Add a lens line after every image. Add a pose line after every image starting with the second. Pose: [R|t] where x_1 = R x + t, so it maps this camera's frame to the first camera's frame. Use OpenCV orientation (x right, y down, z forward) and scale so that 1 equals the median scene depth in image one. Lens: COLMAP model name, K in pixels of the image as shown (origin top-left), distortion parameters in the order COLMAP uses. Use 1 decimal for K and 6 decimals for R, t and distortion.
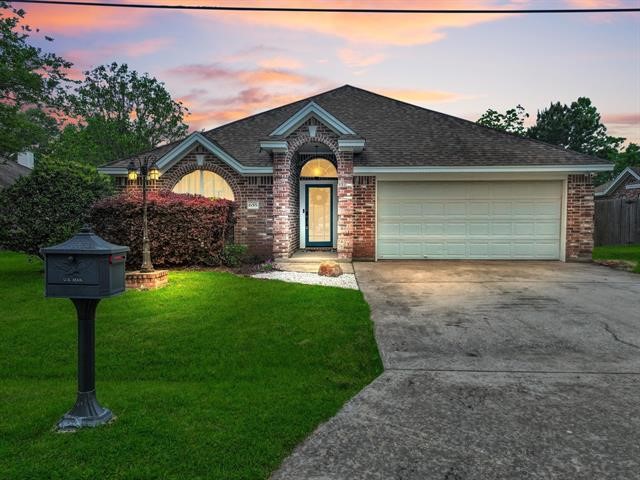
lens RADIAL K [[471.5, 0, 320.0], [0, 471.5, 240.0], [0, 0, 1]] dist [-0.000089, -0.001434]
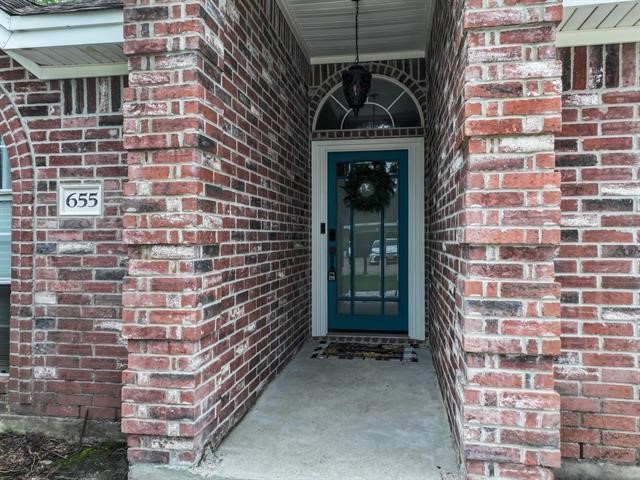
lens RADIAL K [[471.5, 0, 320.0], [0, 471.5, 240.0], [0, 0, 1]] dist [-0.000089, -0.001434]
pose [[0.992665, 0.002570, -0.120867, 0.005481], [-0.007907, 0.999014, -0.043694, -0.046642], [0.120635, 0.044329, 0.991707, 0.814027]]
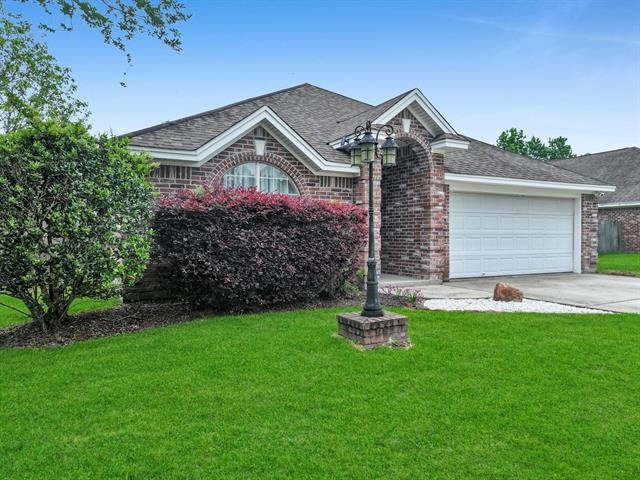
lens RADIAL K [[459.3, 0, 320.0], [0, 459.3, 240.0], [0, 0, 1]] dist [-0.001773, -0.000748]
pose [[0.861488, -0.002351, 0.507773, -0.542725], [0.024682, 0.999001, -0.037249, -0.005958], [-0.507178, 0.044622, 0.860685, 0.392278]]
